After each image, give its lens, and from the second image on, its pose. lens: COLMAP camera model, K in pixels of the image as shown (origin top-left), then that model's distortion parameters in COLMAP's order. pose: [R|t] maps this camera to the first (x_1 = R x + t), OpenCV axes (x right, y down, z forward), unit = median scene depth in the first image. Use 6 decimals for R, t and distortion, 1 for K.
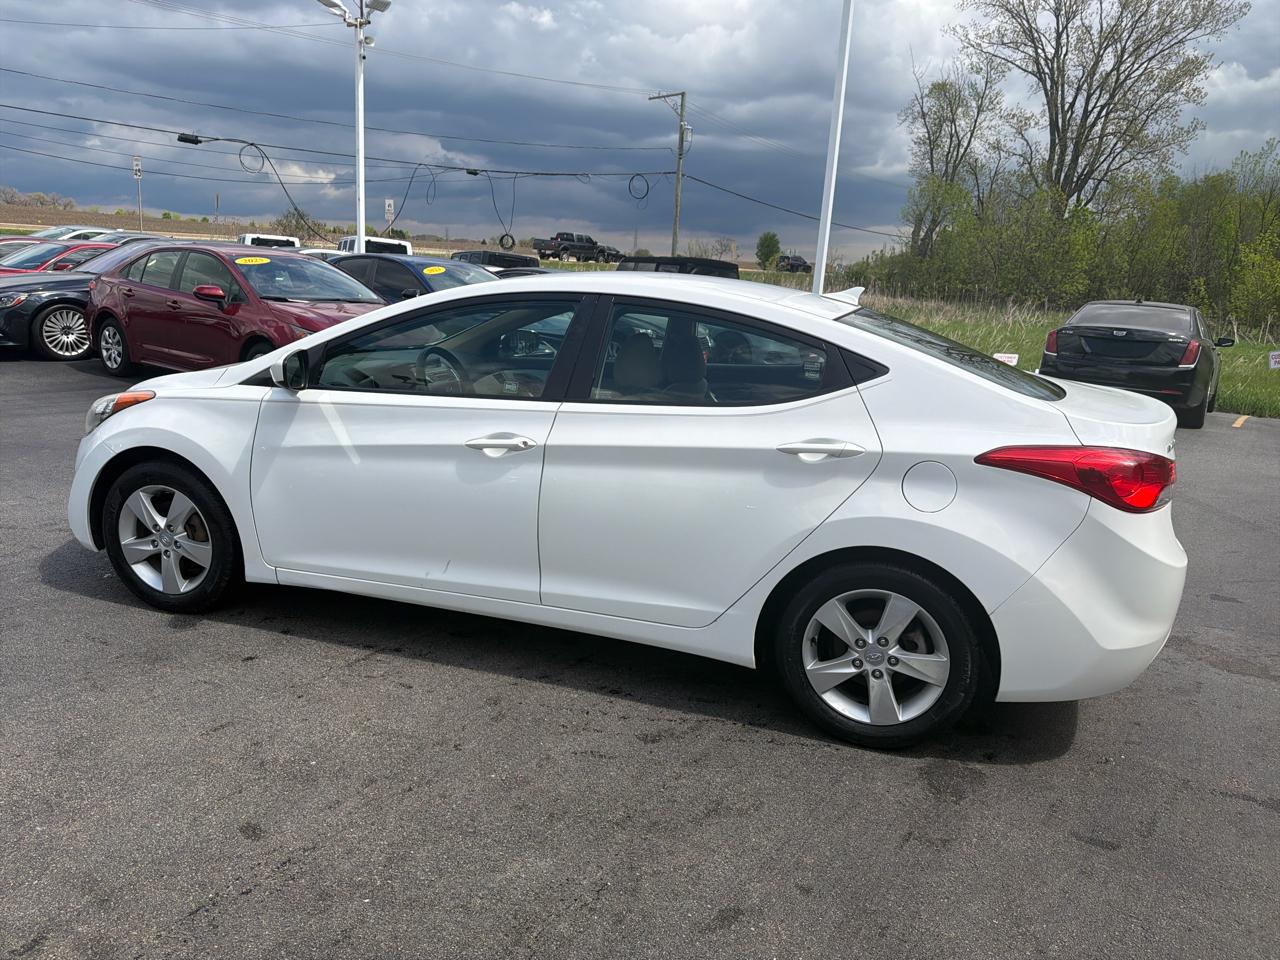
lens RADIAL K [[904.5, 0, 637.1], [0, 904.5, 477.1], [0, 0, 1]] dist [0.032533, -0.045555]
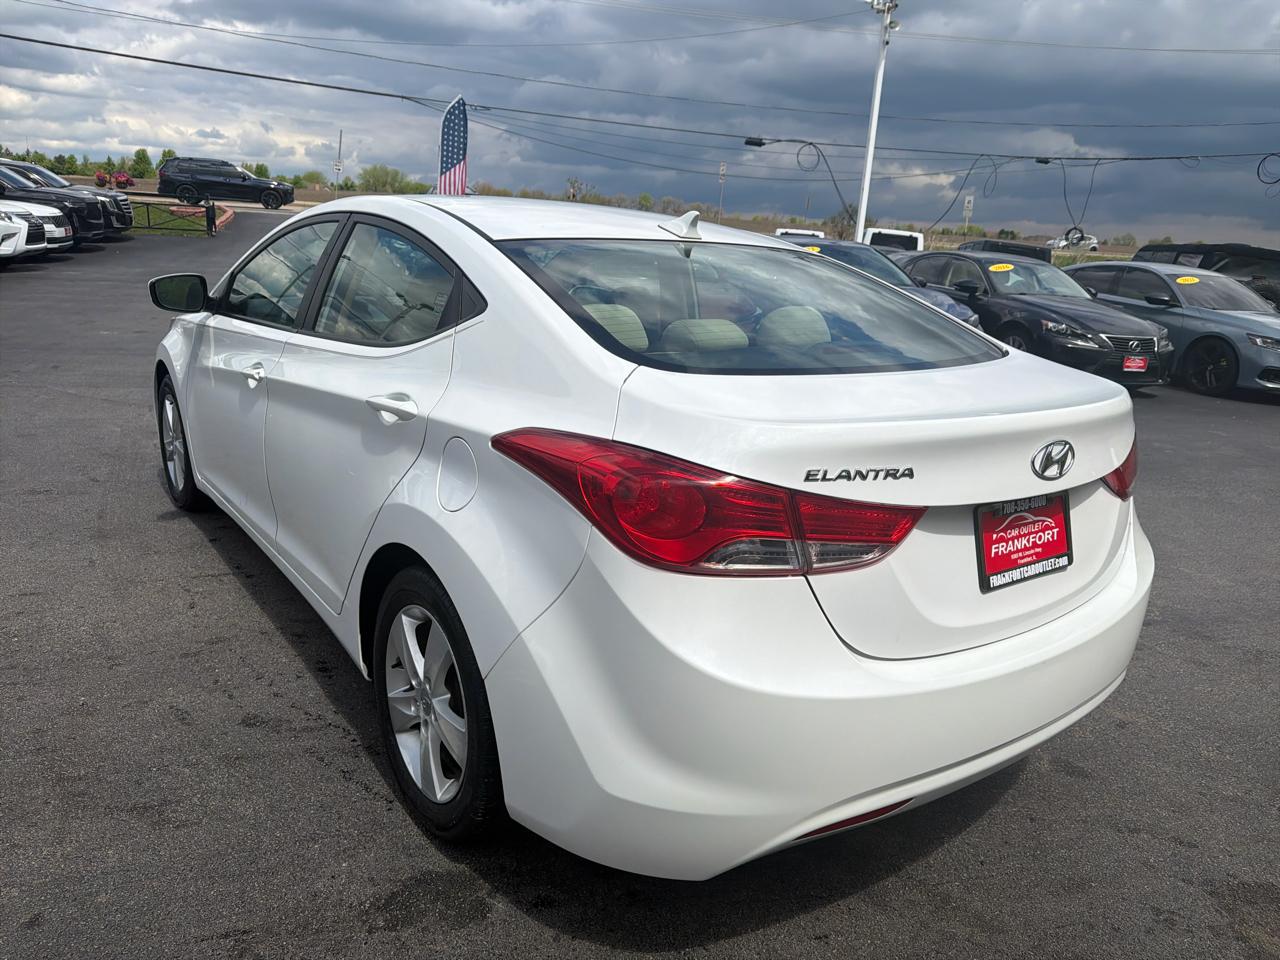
lens RADIAL K [[904.5, 0, 637.1], [0, 904.5, 477.1], [0, 0, 1]] dist [0.032533, -0.045555]
pose [[0.807061, 0.150080, -0.571077, 0.623092], [-0.151443, 0.987419, 0.045472, -0.029632], [0.570717, 0.049787, 0.819636, 0.390855]]
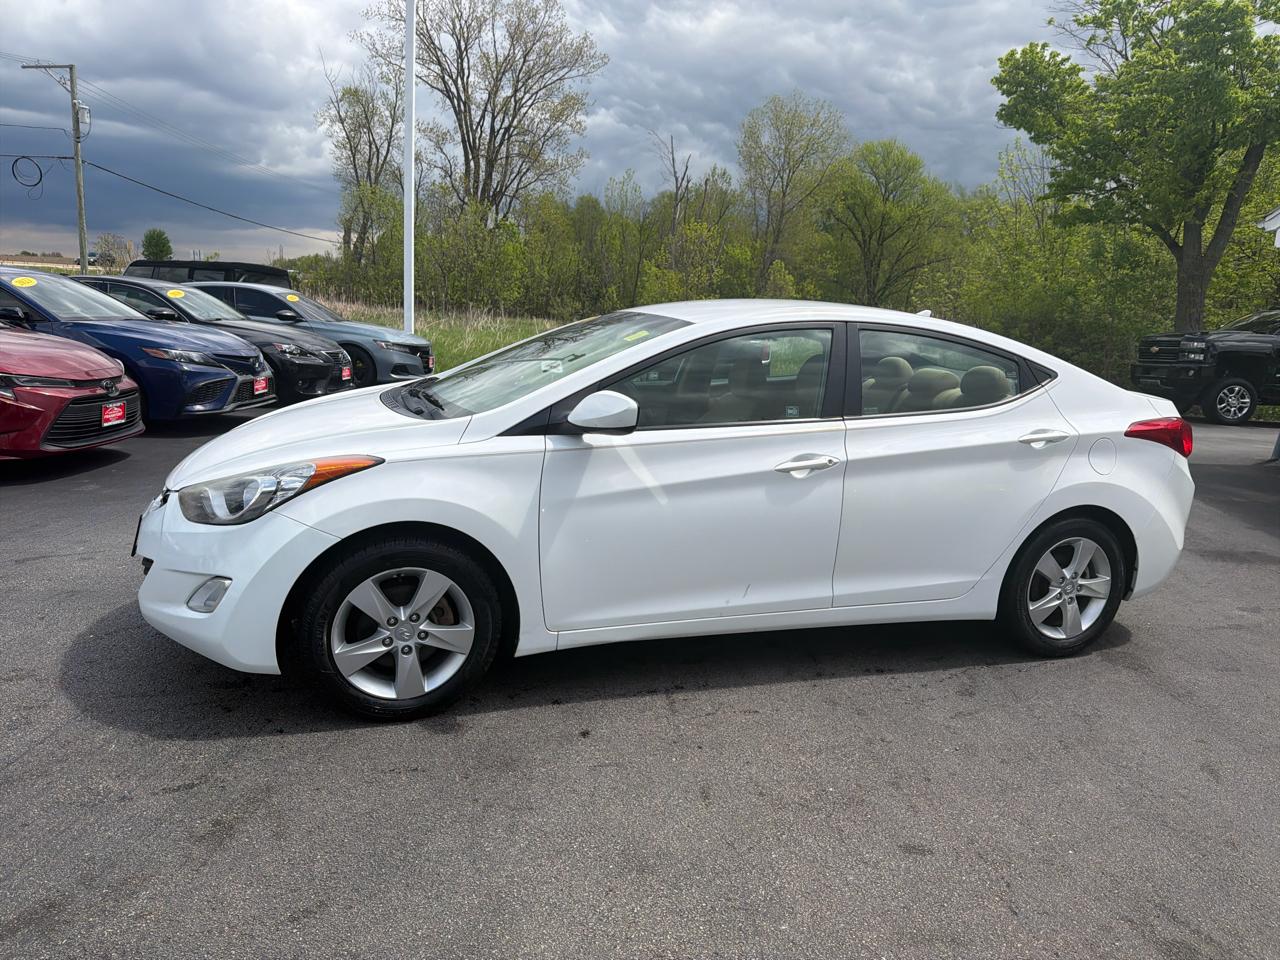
lens RADIAL K [[910.8, 0, 640.0], [0, 910.8, 480.0], [0, 0, 1]] dist [0.032835, -0.045712]
pose [[0.807112, -0.124546, 0.577112, -0.804822], [0.125990, 0.991314, 0.037733, -0.072780], [-0.576798, 0.042256, 0.815793, 0.200482]]
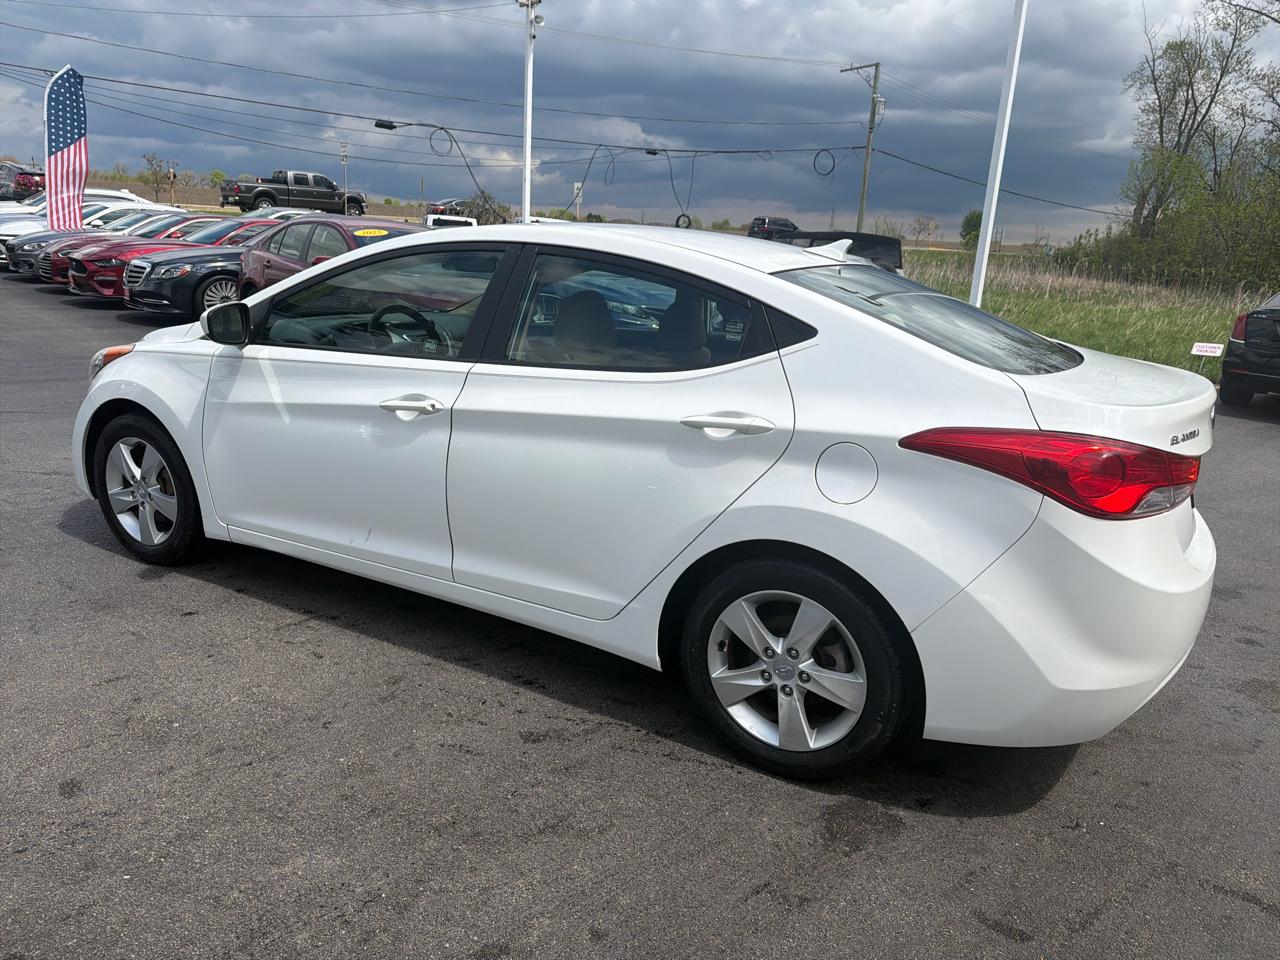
lens RADIAL K [[903.5, 0, 636.3], [0, 903.5, 485.1], [0, 0, 1]] dist [0.030975, -0.039537]
pose [[0.978377, 0.052922, -0.199945, 0.227045], [-0.047704, 0.998386, 0.030827, 0.003843], [0.201253, -0.020622, 0.979322, 0.114389]]
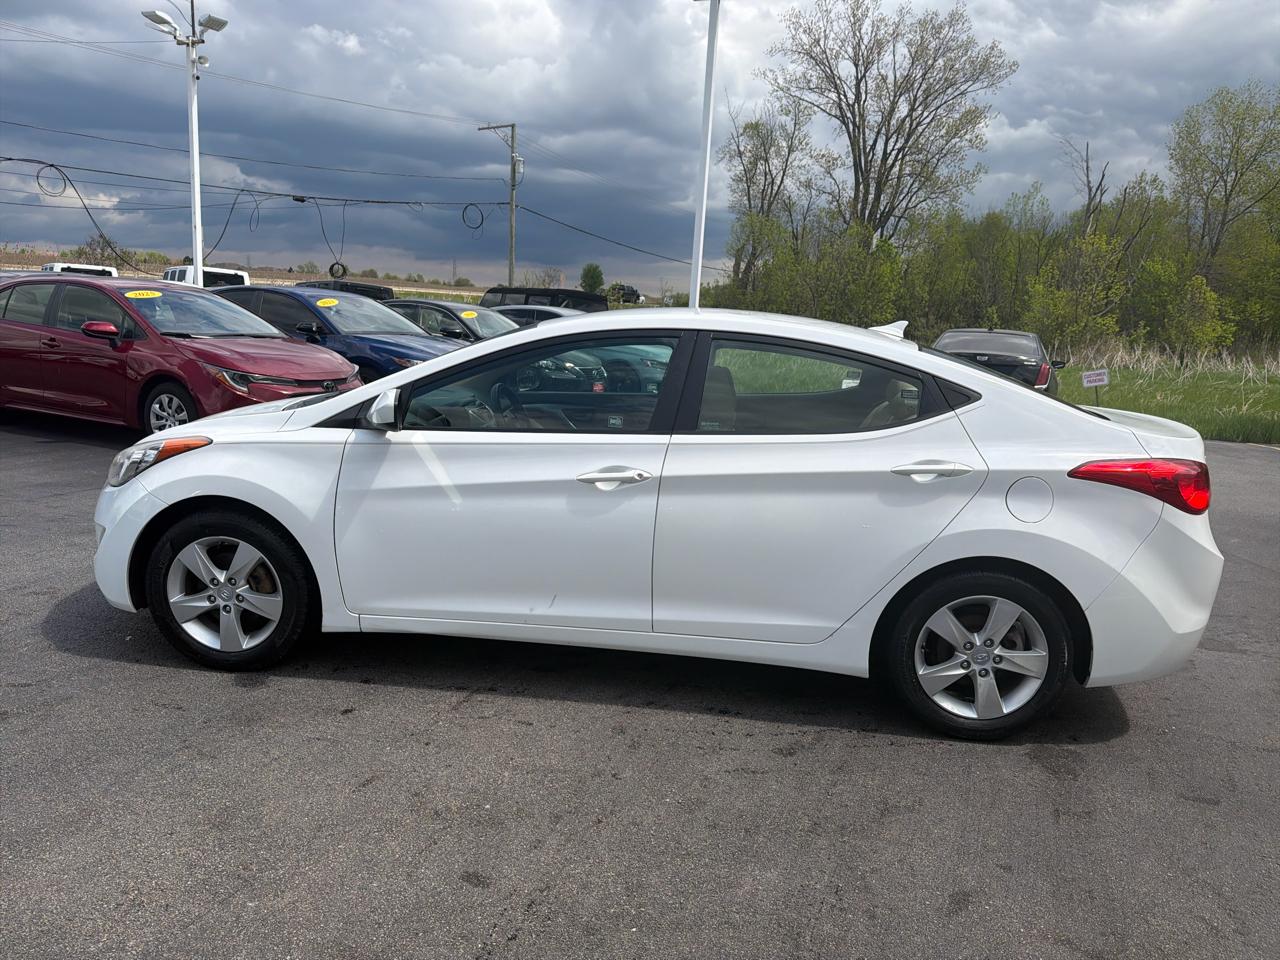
lens RADIAL K [[906.3, 0, 637.3], [0, 906.3, 482.9], [0, 0, 1]] dist [0.036856, -0.048175]
pose [[0.981129, -0.041063, 0.188944, -0.274113], [0.045933, 0.998714, -0.021468, -0.006102], [-0.187819, 0.029742, 0.981753, -0.008300]]
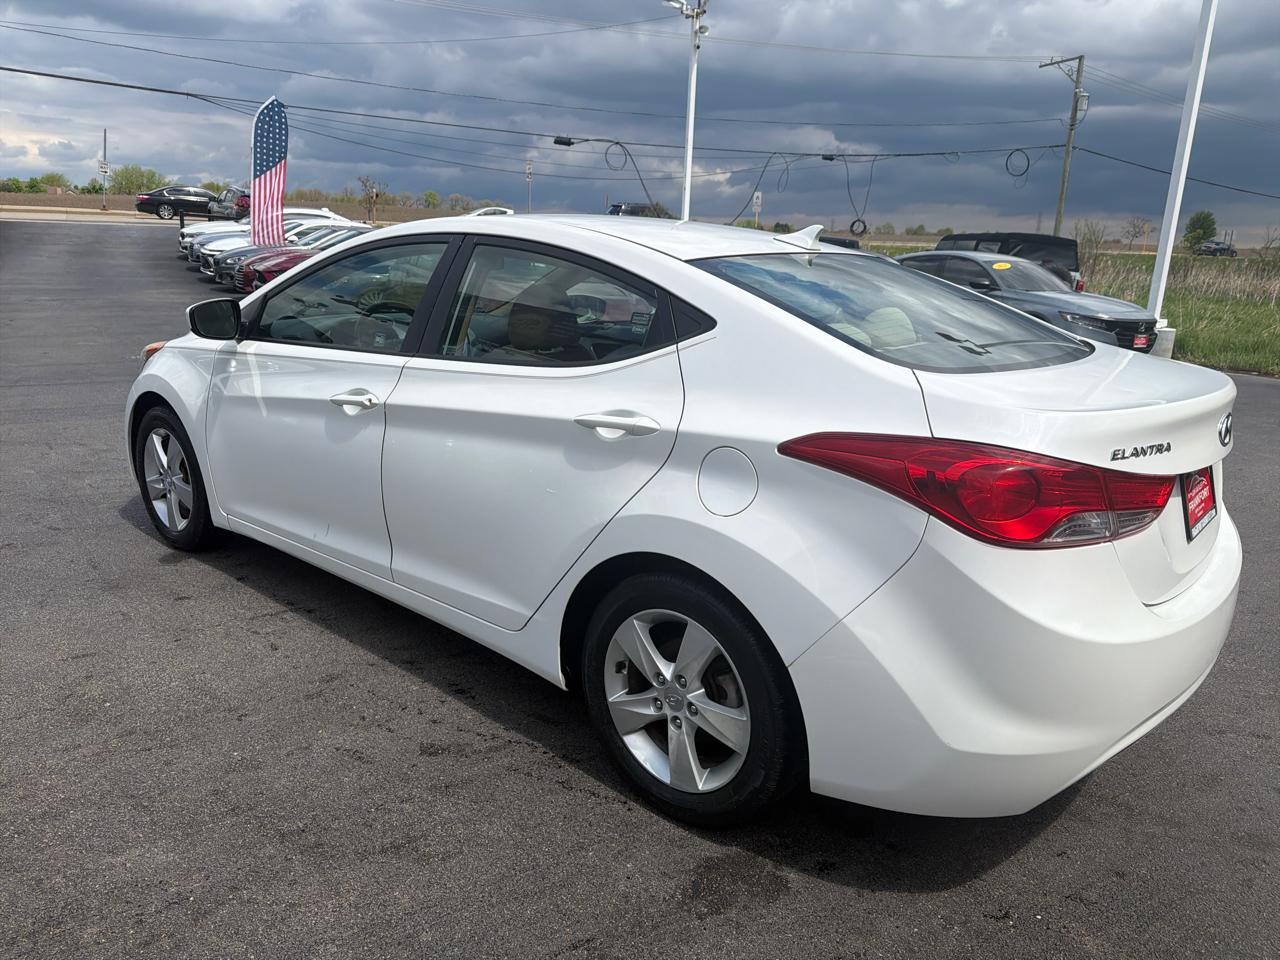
lens RADIAL K [[903.6, 0, 639.2], [0, 903.6, 475.3], [0, 0, 1]] dist [0.032201, -0.045860]
pose [[0.918359, 0.080795, -0.387414, 0.407796], [-0.078264, 0.996683, 0.022334, -0.003860], [0.387933, 0.009810, 0.921635, 0.226085]]
